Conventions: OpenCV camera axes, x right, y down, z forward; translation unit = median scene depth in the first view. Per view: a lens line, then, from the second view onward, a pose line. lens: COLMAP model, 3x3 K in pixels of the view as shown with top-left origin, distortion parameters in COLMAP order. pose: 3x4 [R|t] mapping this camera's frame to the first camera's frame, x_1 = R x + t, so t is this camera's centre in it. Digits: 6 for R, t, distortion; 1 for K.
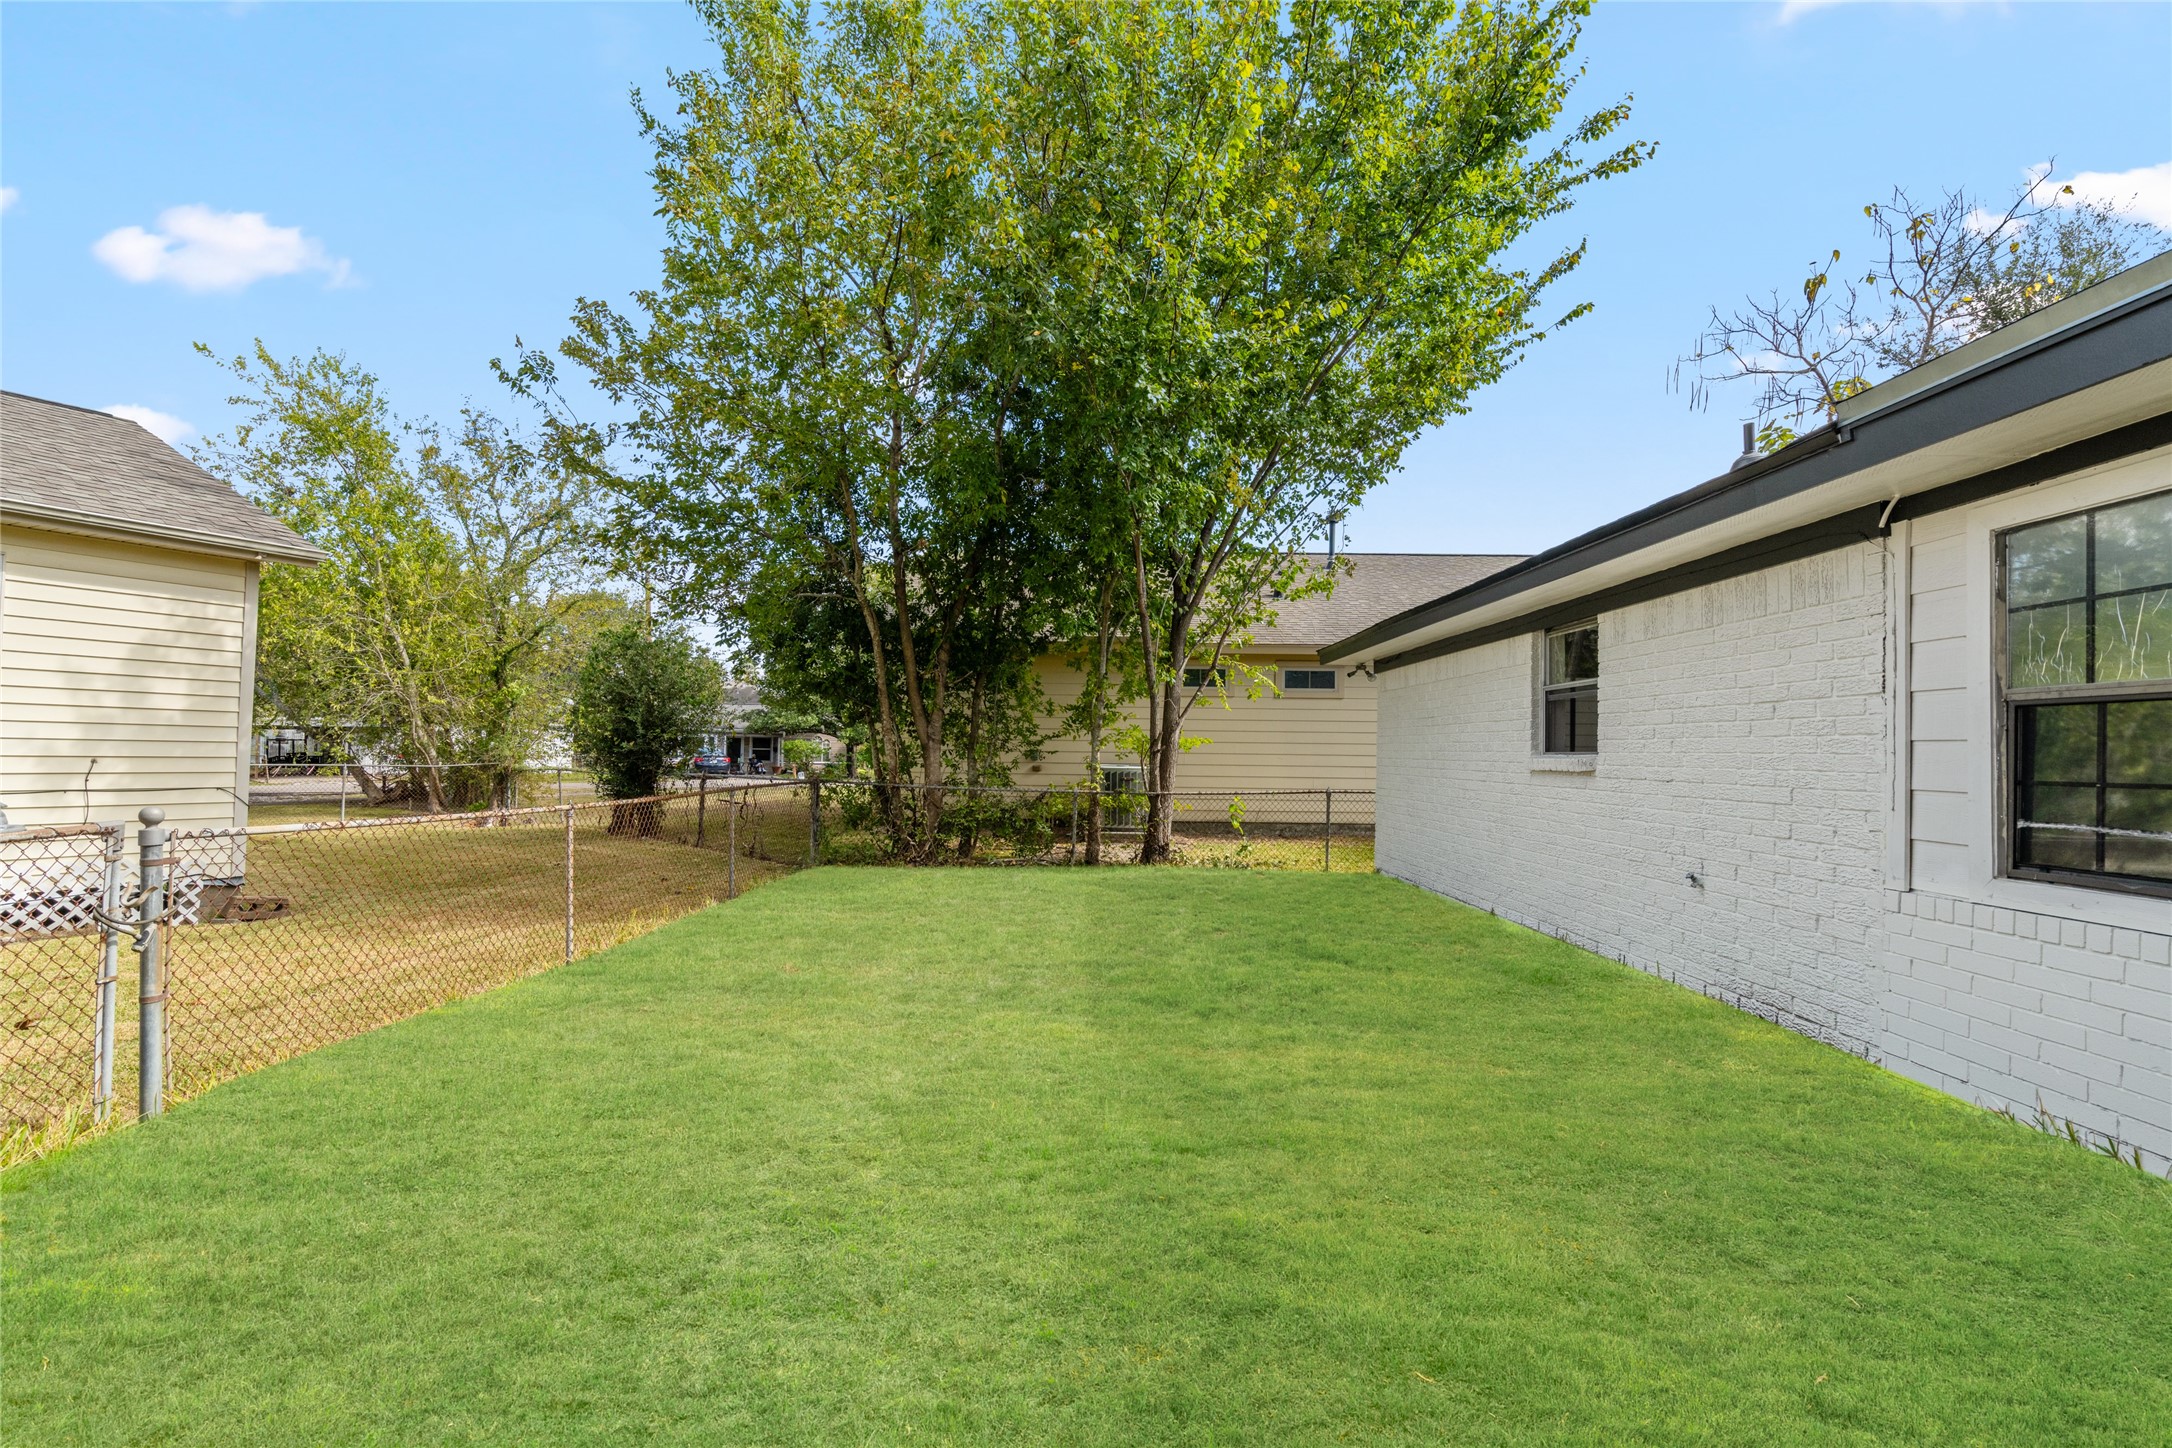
lens RADIAL K [[983.3, 0, 1081.4], [0, 983.3, 730.0], [0, 0, 1]] dist [-0.000675, 0.000433]
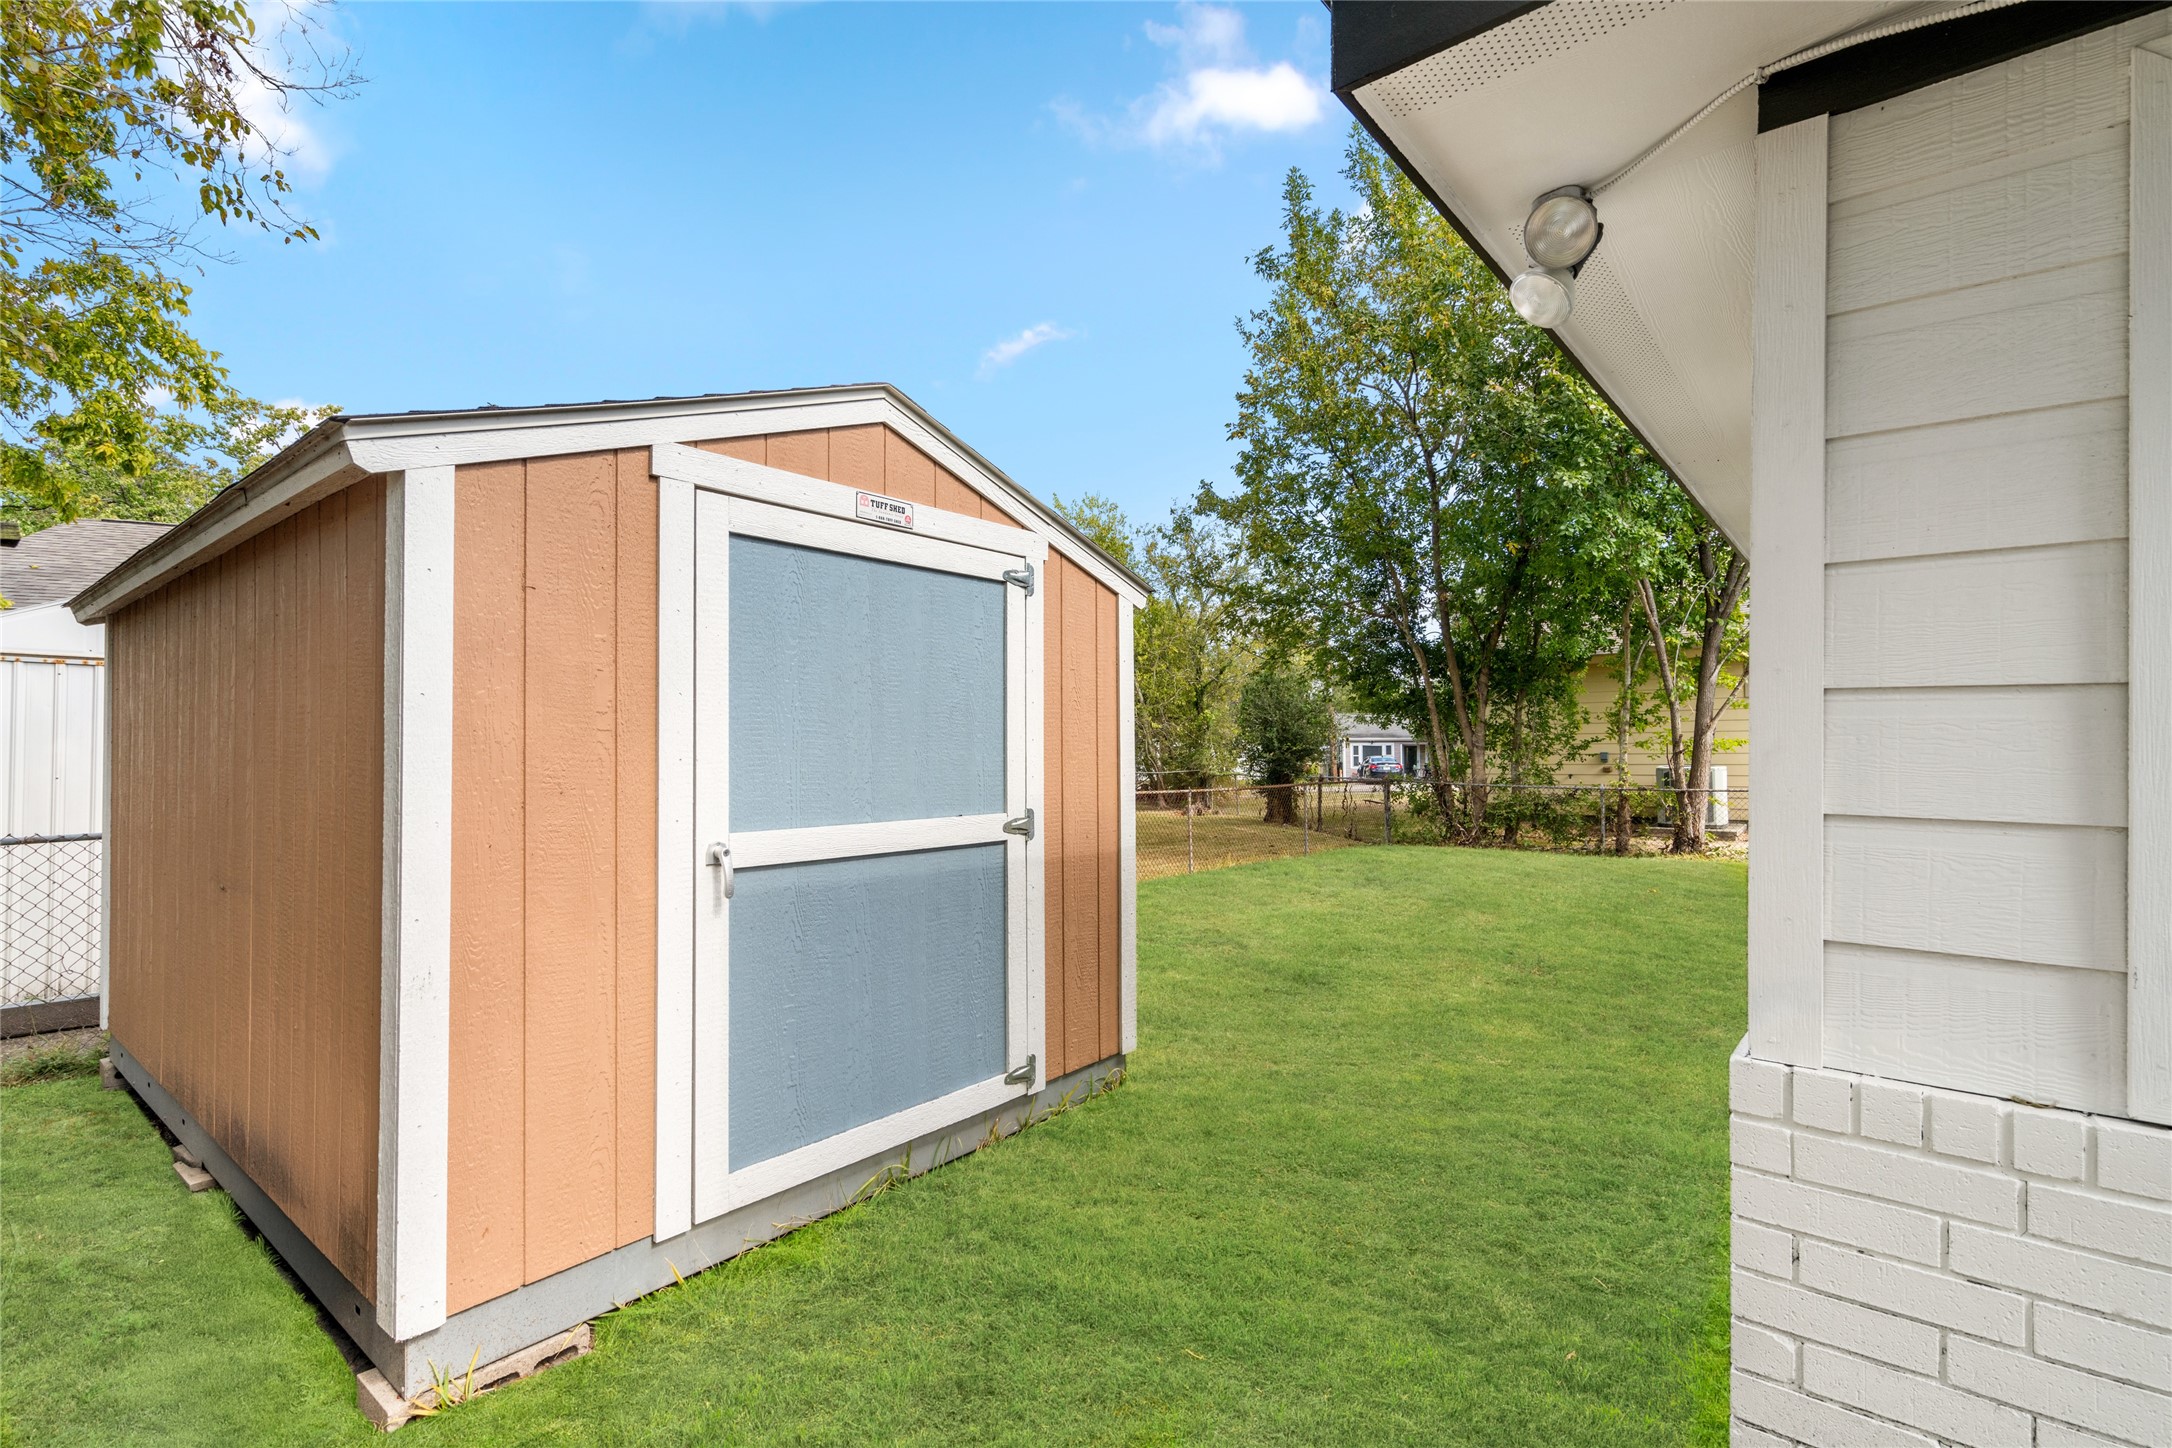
lens RADIAL K [[983.3, 0, 1081.4], [0, 983.3, 730.0], [0, 0, 1]] dist [-0.000675, 0.000433]
pose [[0.776038, -0.034448, -0.629745, 0.239364], [0.029895, 0.999394, -0.017829, -0.003653], [0.629977, -0.004990, 0.776598, -0.270004]]
